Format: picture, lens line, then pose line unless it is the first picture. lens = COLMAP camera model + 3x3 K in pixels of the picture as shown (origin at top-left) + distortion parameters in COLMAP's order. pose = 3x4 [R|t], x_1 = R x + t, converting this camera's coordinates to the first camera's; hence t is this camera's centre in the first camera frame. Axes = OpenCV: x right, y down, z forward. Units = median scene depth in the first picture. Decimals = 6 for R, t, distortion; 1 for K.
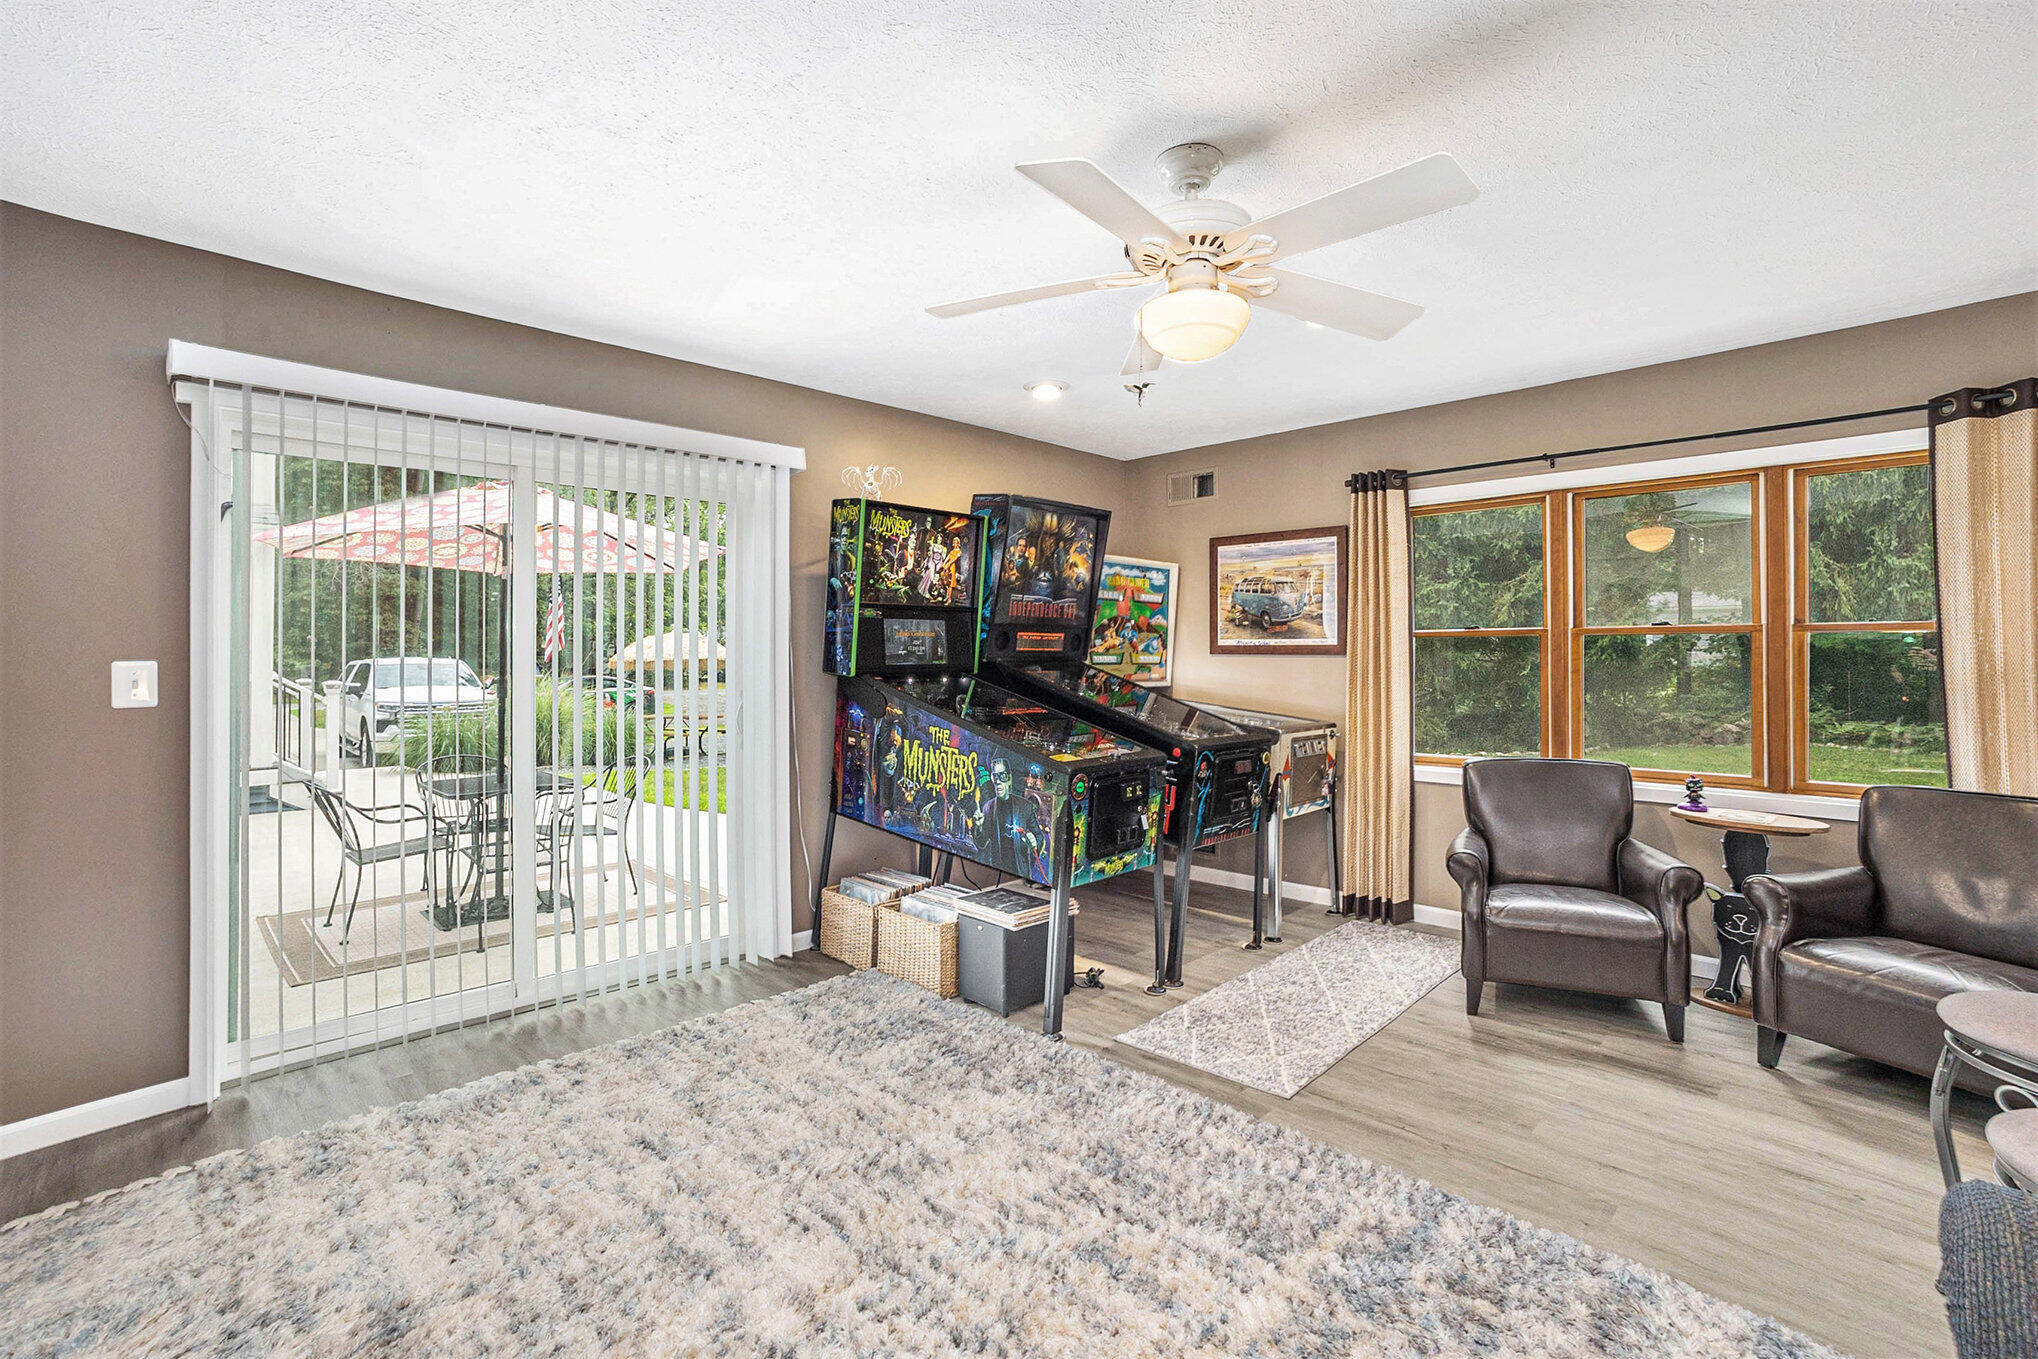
lens RADIAL K [[957.4, 0, 1020.4], [0, 957.4, 661.4], [0, 0, 1]] dist [-0.002047, 0.000046]
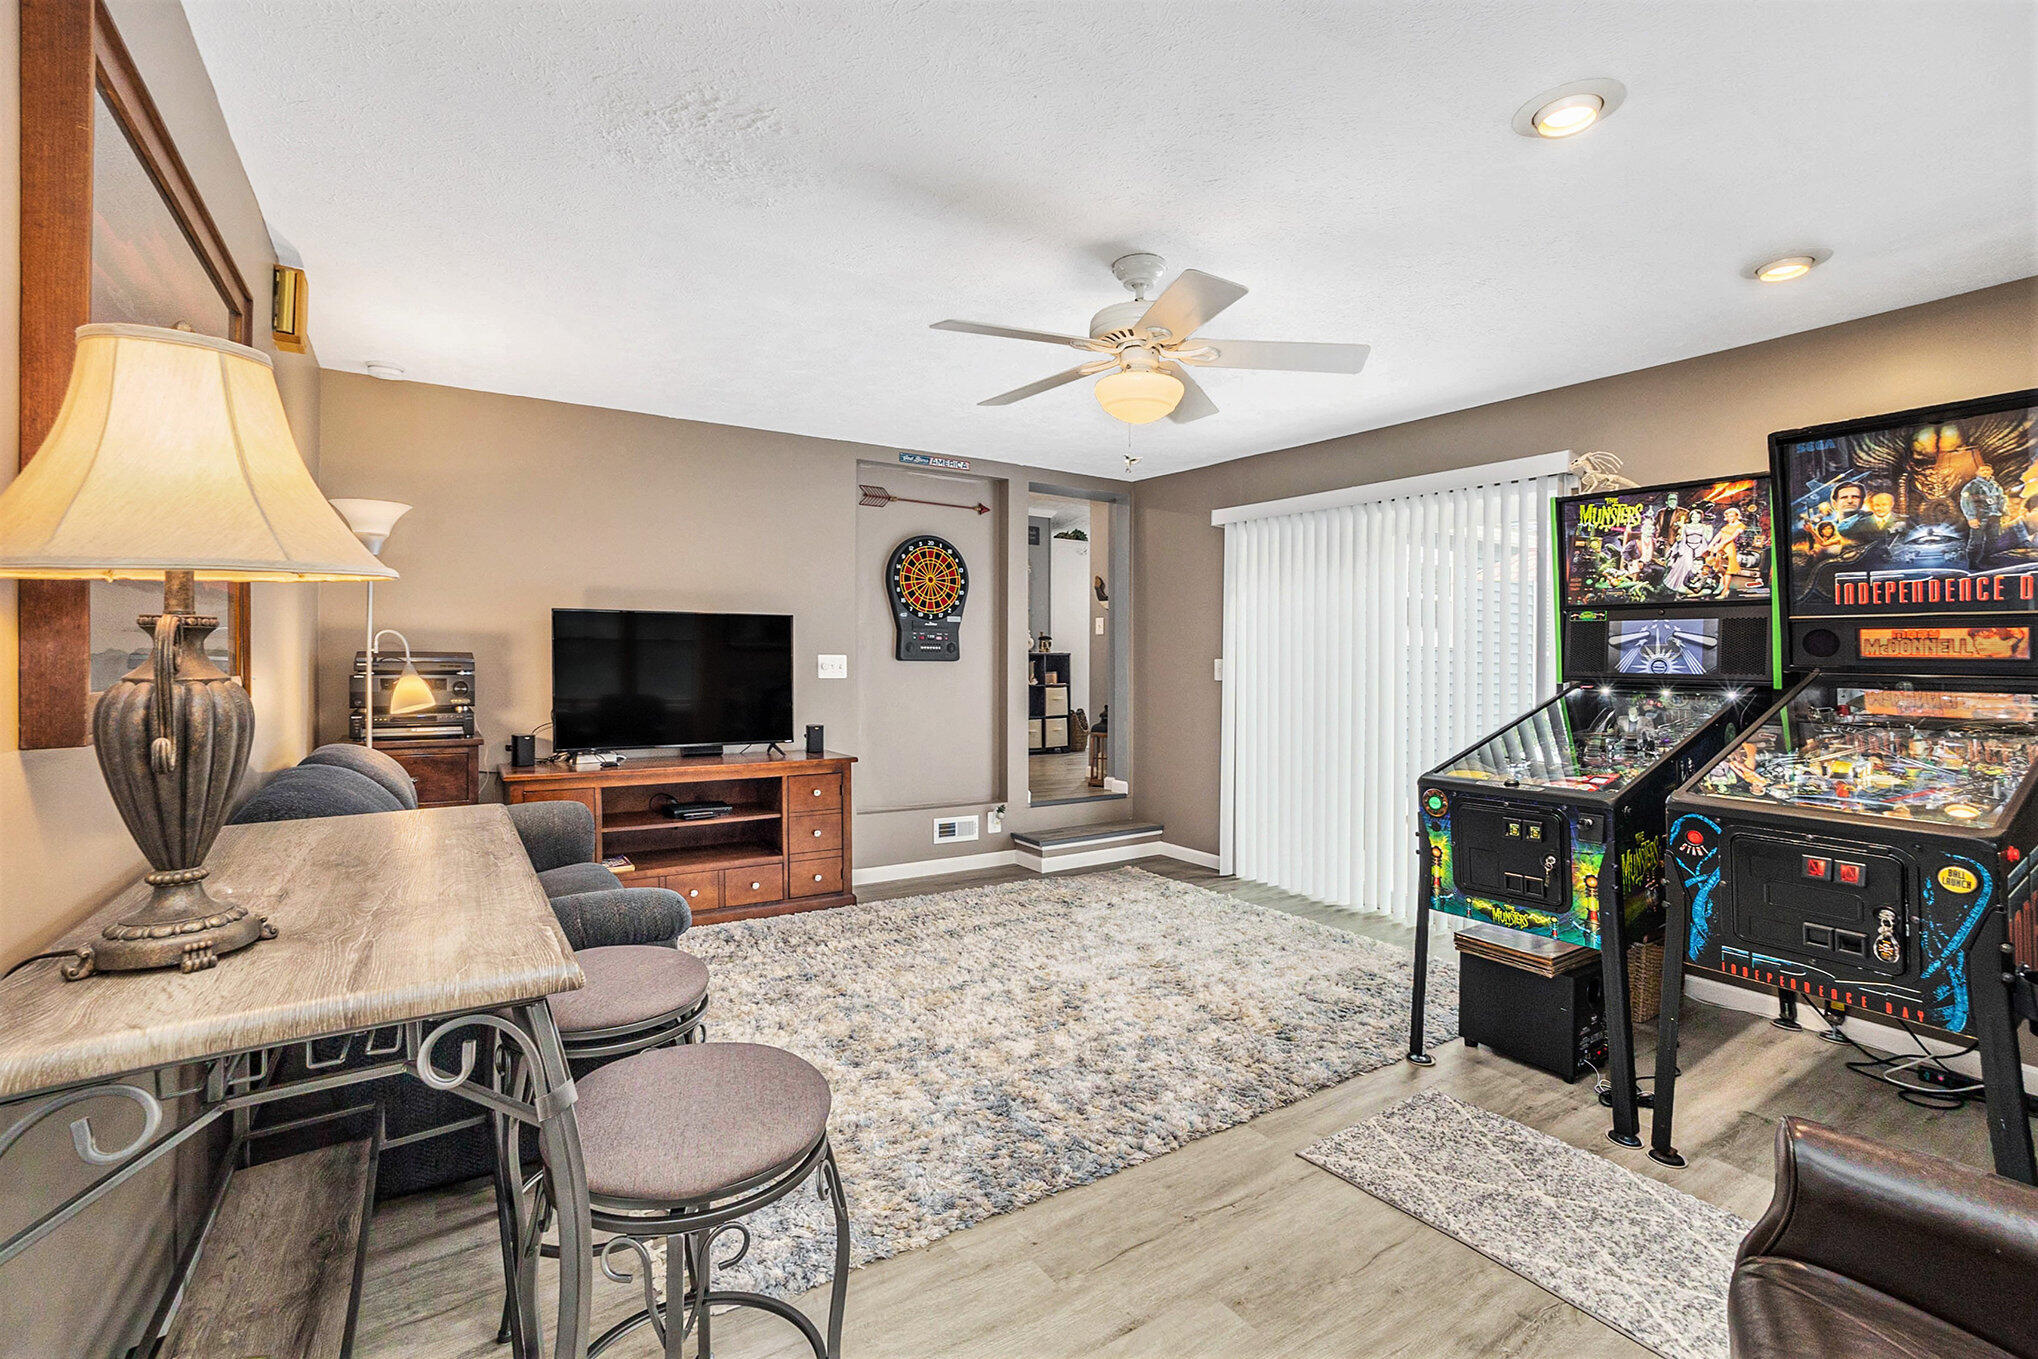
lens RADIAL K [[957.4, 0, 1020.4], [0, 957.4, 661.4], [0, 0, 1]] dist [-0.002047, 0.000046]
pose [[-0.233041, 0.000970, -0.972467, 0.857979], [-0.024172, 0.999685, 0.006790, 0.000219], [0.972167, 0.025089, -0.232944, 0.676178]]
